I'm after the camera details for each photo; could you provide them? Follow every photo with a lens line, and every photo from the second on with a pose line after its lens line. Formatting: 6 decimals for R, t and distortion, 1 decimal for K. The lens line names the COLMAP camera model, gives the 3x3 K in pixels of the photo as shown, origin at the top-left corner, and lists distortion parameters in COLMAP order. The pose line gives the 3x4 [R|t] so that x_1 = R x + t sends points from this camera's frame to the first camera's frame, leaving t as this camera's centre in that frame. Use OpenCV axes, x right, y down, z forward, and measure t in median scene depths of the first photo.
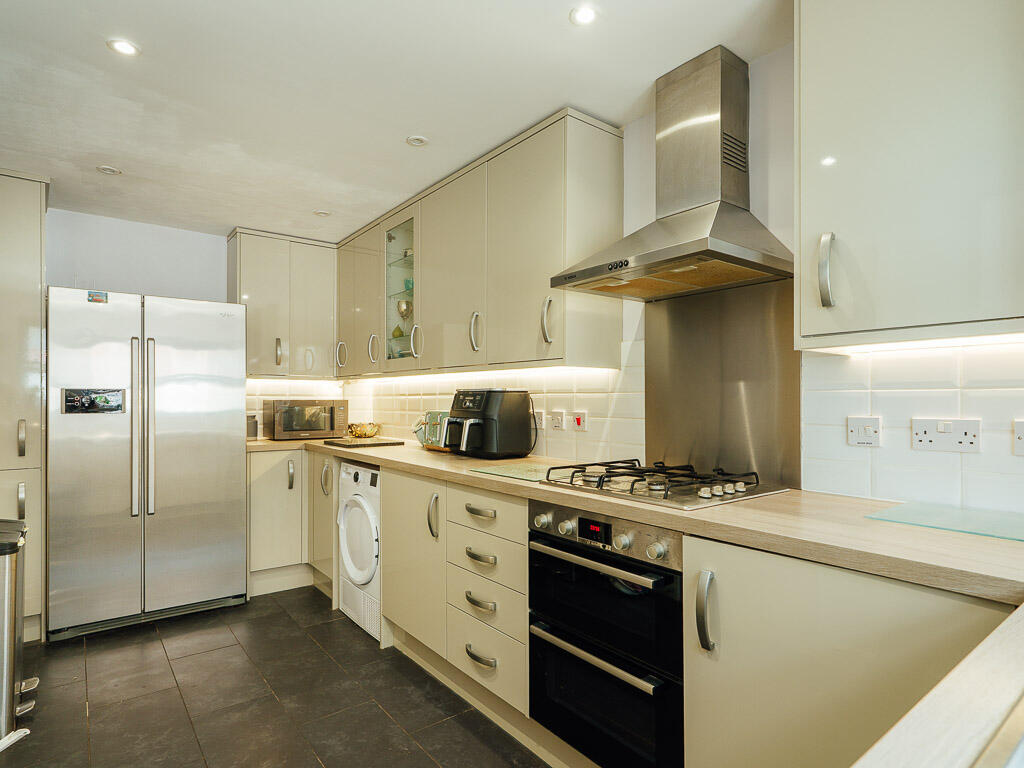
lens RADIAL K [[559.6, 0, 512.5], [0, 559.6, 398.9], [0, 0, 1]] dist [0.001023, 0.000099]
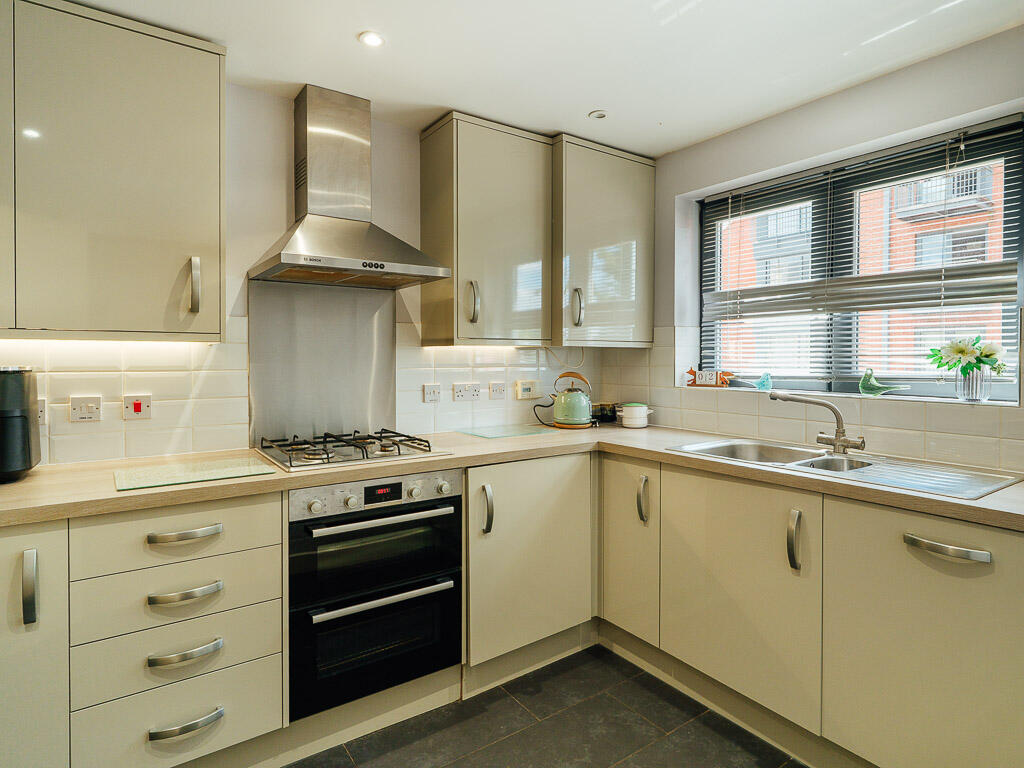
lens RADIAL K [[569.1, 0, 512.7], [0, 569.1, 359.3], [0, 0, 1]] dist [-0.000249, -0.000085]
pose [[0.047878, -0.007022, 0.998829, -0.736299], [-0.002463, 0.999971, 0.007148, -0.038686], [-0.998850, -0.002802, 0.047859, 0.480891]]
